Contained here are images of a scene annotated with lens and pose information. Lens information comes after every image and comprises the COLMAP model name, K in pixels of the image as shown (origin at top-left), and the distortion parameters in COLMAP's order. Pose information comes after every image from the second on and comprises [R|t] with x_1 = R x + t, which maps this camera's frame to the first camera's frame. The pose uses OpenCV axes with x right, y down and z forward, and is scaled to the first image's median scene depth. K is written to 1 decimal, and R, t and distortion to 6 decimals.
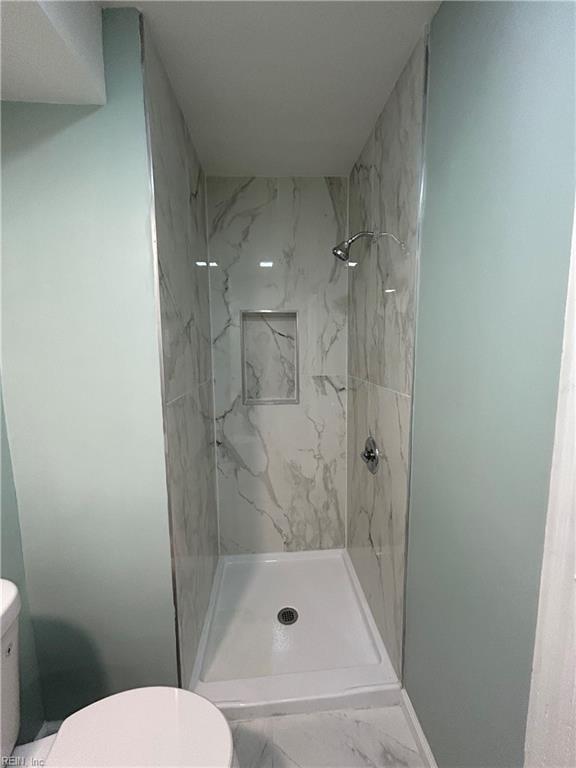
lens RADIAL K [[312.4, 0, 289.7], [0, 312.4, 384.2], [0, 0, 1]] dist [-0.001400, 0.000841]
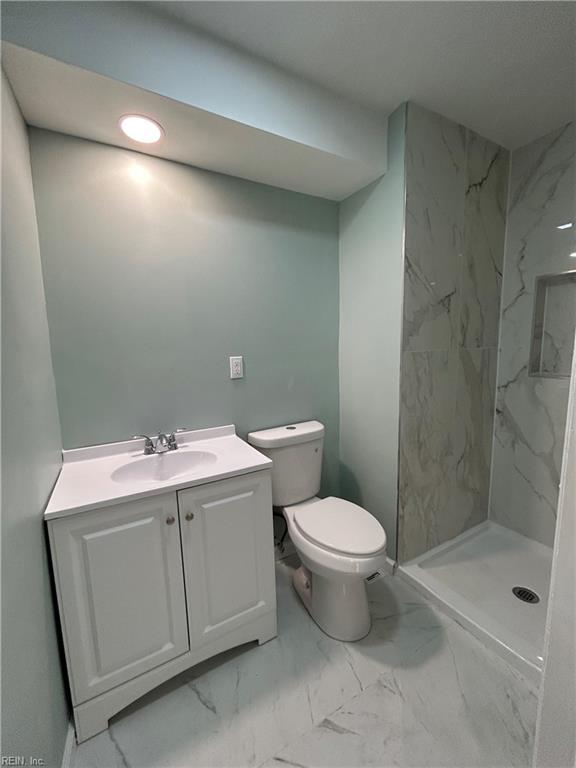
lens RADIAL K [[312.4, 0, 287.7], [0, 312.4, 384.4], [0, 0, 1]] dist [-0.001400, 0.000841]
pose [[0.426528, 0.117089, -0.896863, 0.394749], [-0.088304, 0.992239, 0.087545, 0.071566], [0.900153, 0.041856, 0.433558, -0.082205]]
